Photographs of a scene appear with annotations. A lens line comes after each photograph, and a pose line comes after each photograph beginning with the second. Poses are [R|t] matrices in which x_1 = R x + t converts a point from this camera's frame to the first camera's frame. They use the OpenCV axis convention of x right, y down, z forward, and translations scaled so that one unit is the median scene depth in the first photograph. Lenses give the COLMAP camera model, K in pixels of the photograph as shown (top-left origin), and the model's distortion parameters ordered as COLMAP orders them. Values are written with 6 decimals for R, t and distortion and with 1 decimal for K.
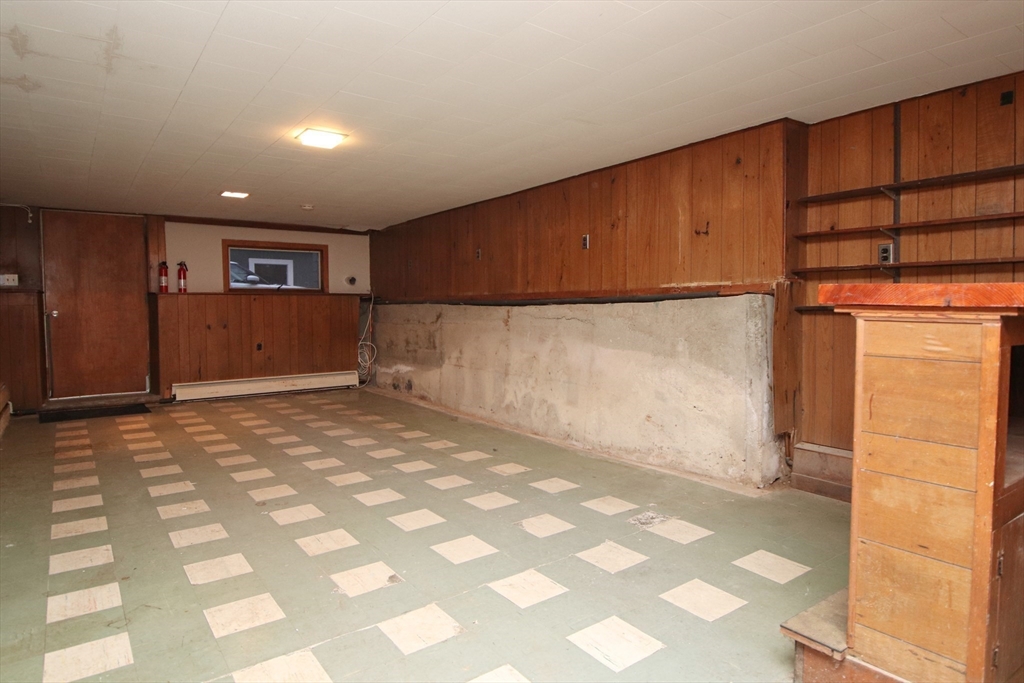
lens RADIAL K [[609.9, 0, 529.1], [0, 609.9, 328.7], [0, 0, 1]] dist [-0.002816, -0.001691]
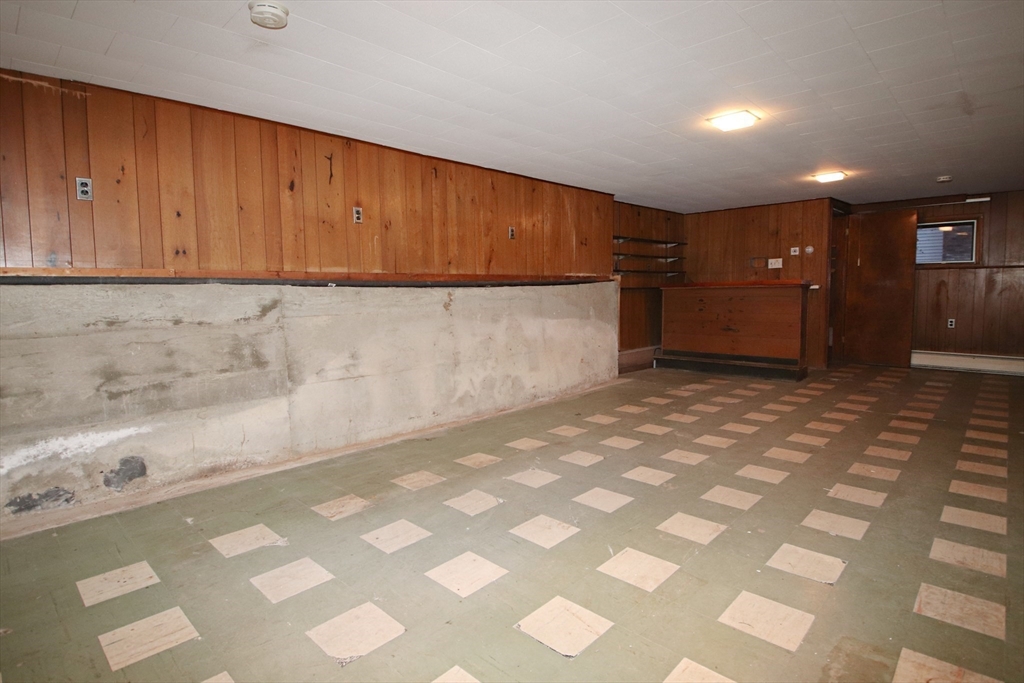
lens RADIAL K [[510.3, 0, 509.3], [0, 510.3, 332.3], [0, 0, 1]] dist [-0.004138, -0.011222]
pose [[-0.152511, -0.075938, 0.985380, -0.792914], [0.047770, 0.995312, 0.084097, -0.031622], [-0.987147, 0.059898, -0.148168, 1.043728]]
